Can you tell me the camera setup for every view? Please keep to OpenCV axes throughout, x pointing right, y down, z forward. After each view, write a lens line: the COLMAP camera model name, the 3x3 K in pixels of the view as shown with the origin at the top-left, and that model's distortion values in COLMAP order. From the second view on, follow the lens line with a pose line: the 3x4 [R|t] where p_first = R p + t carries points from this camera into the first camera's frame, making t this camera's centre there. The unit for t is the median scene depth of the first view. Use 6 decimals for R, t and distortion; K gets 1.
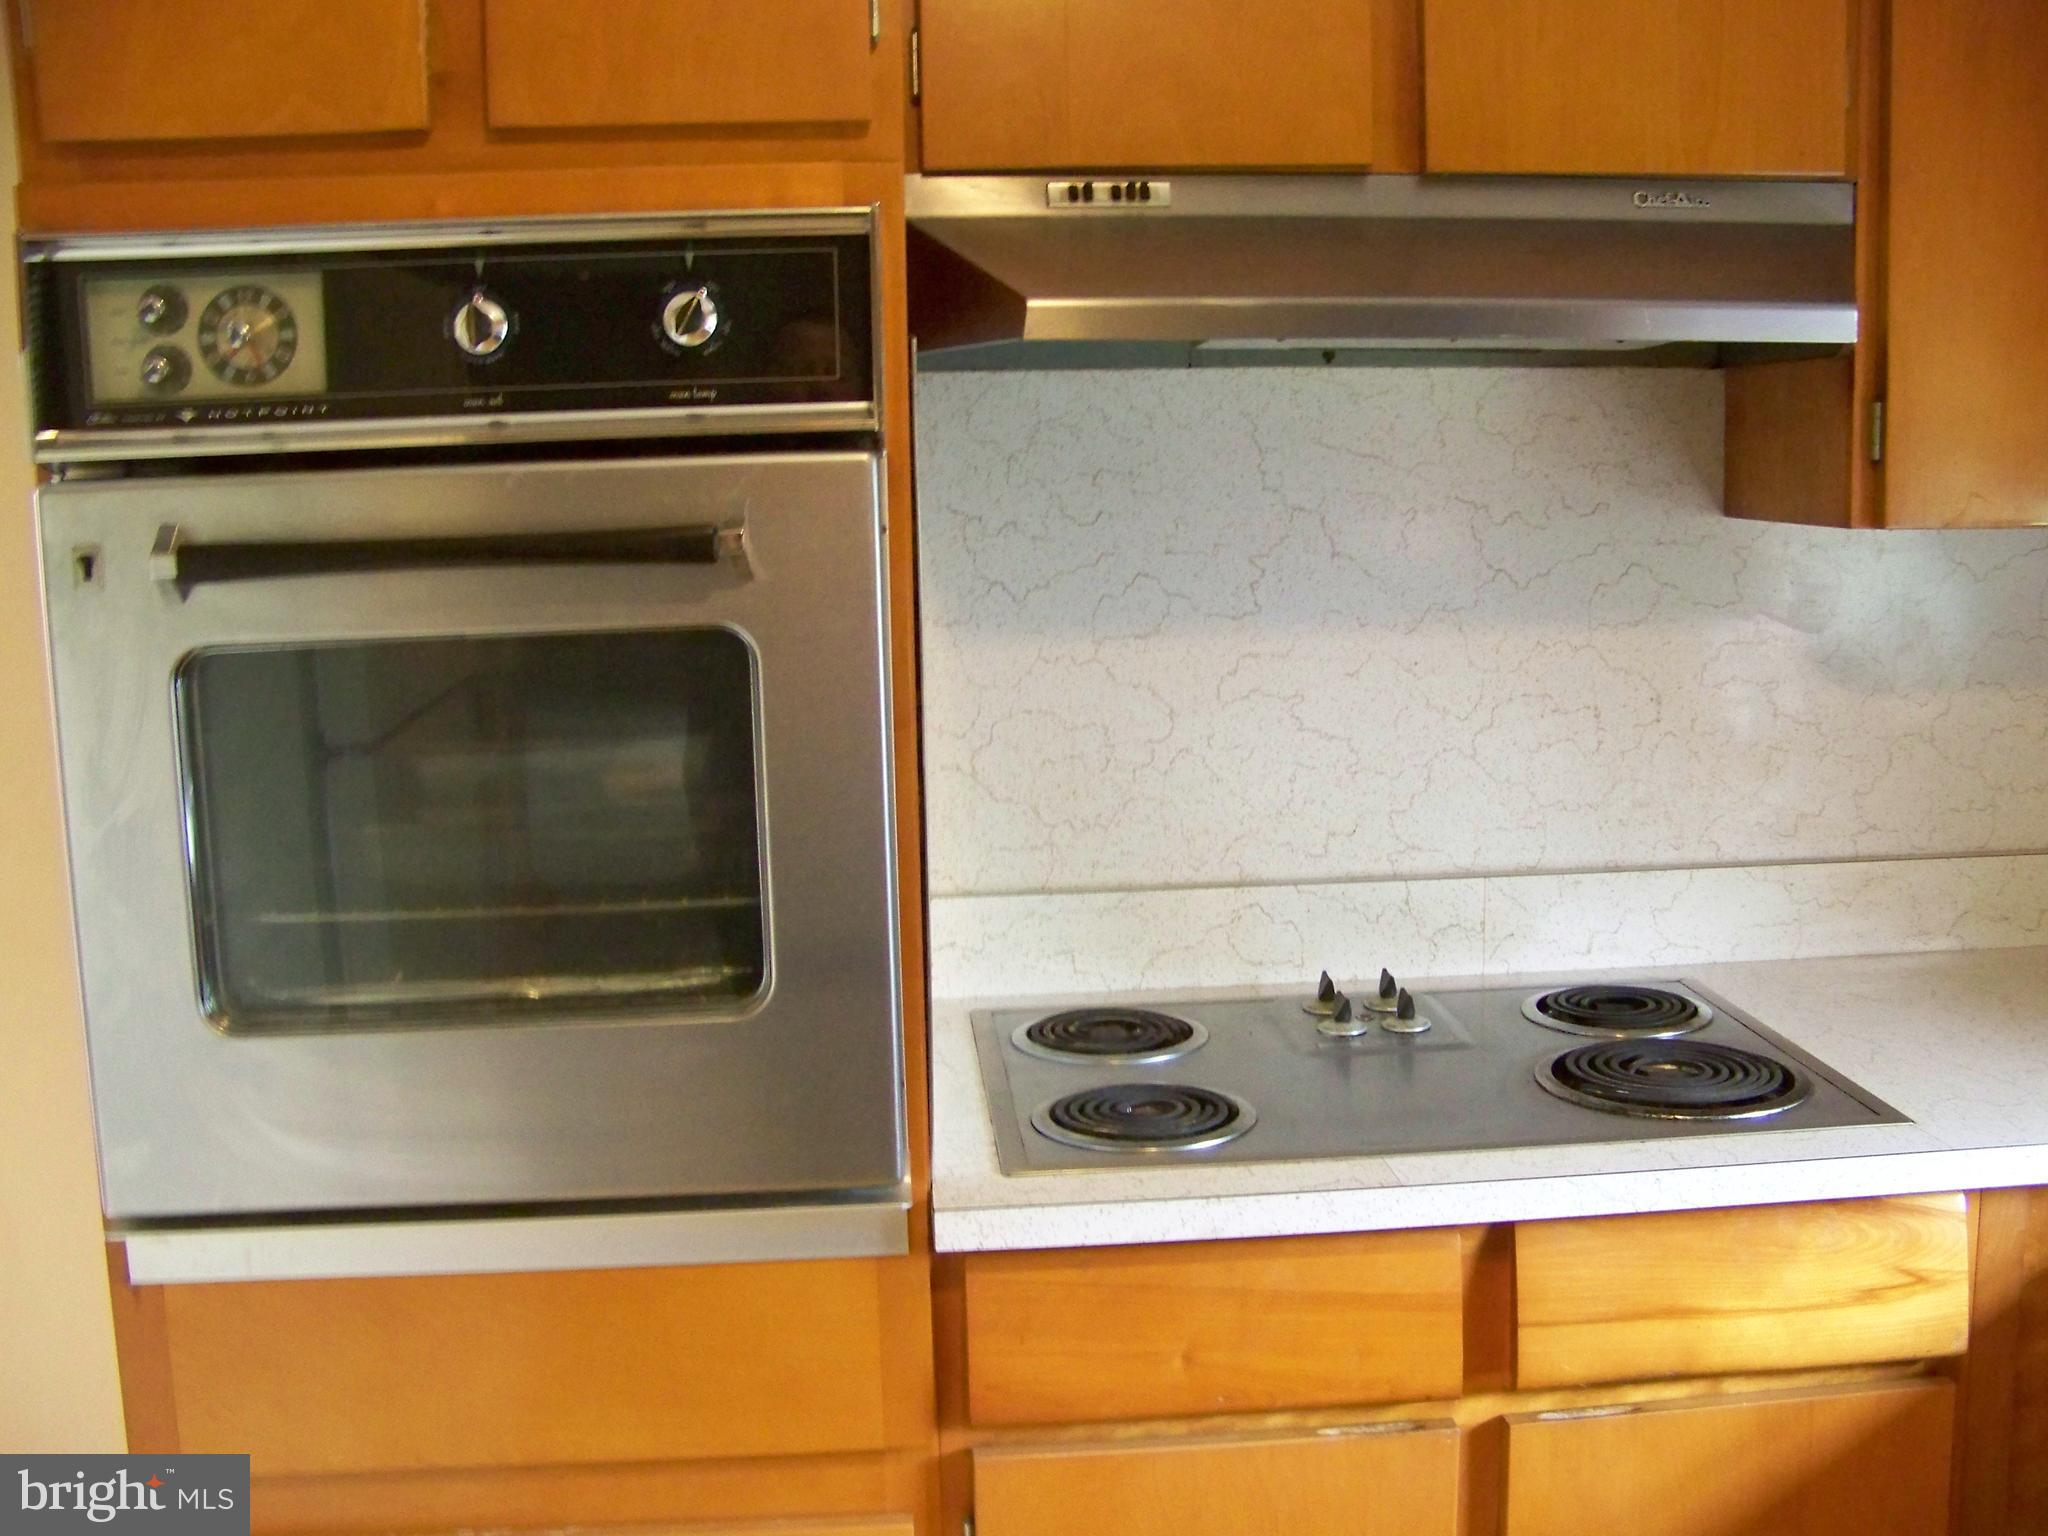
lens RADIAL K [[2164.9, 0, 1024.0], [0, 2164.9, 768.0], [0, 0, 1]] dist [-0.250780, 0.359192]
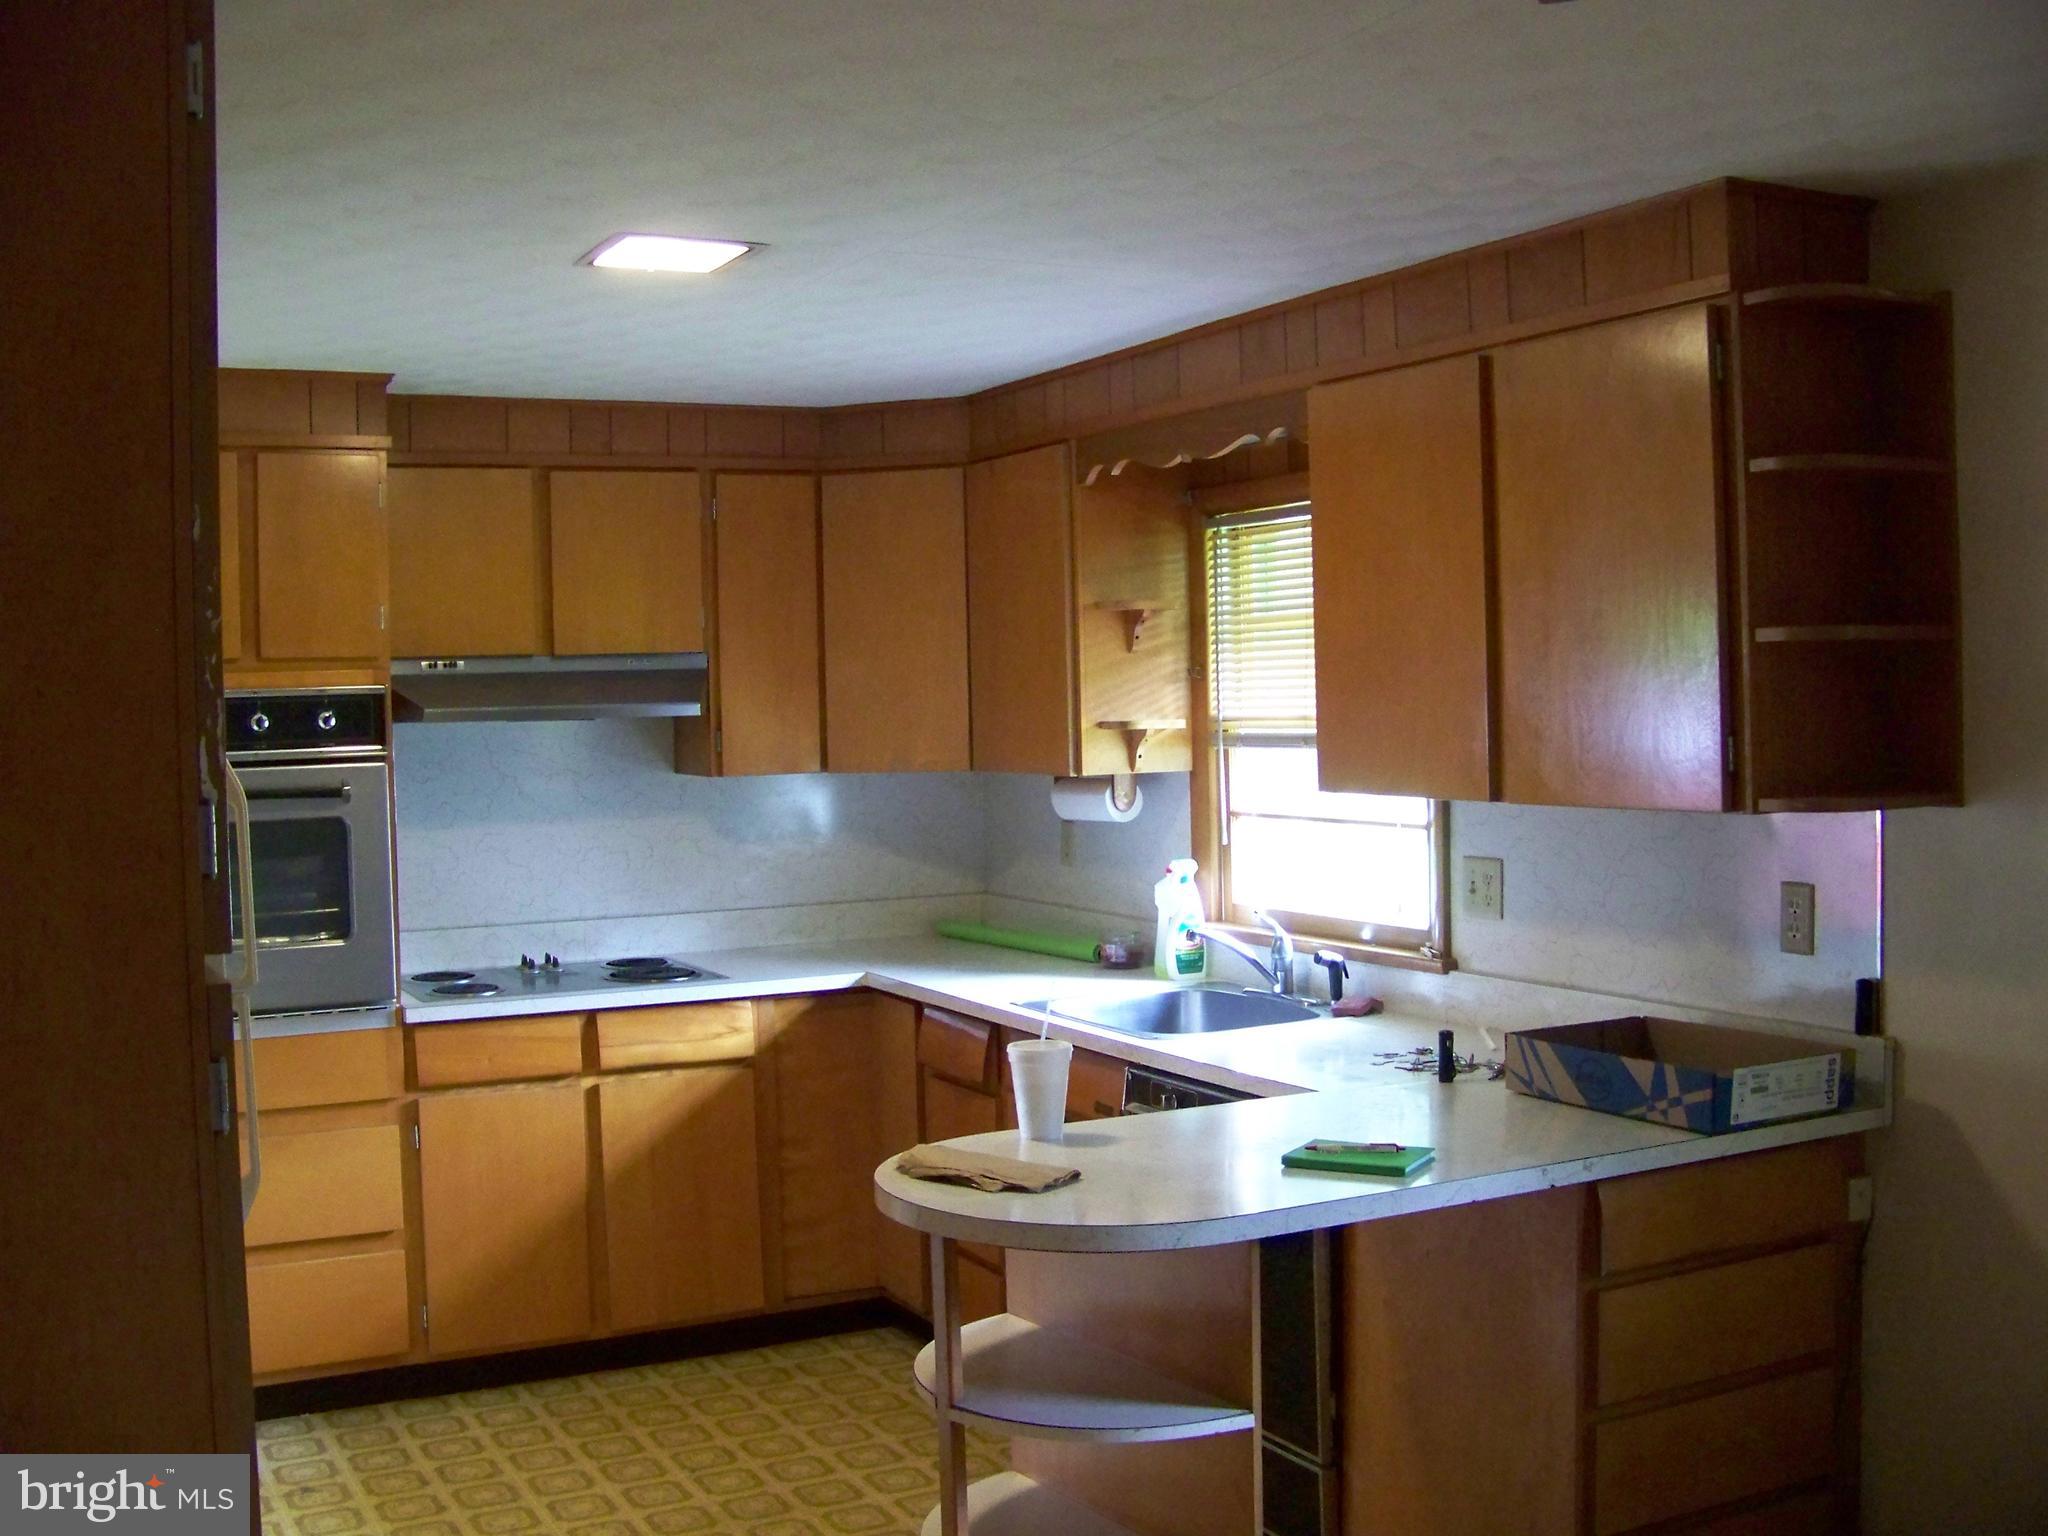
lens RADIAL K [[2164.9, 0, 1024.0], [0, 2164.9, 768.0], [0, 0, 1]] dist [-0.250780, 0.359192]
pose [[0.920942, -0.012988, 0.389483, -0.346023], [0.057809, 0.992940, -0.103578, 0.199412], [-0.385388, 0.117905, 0.915191, -1.838413]]
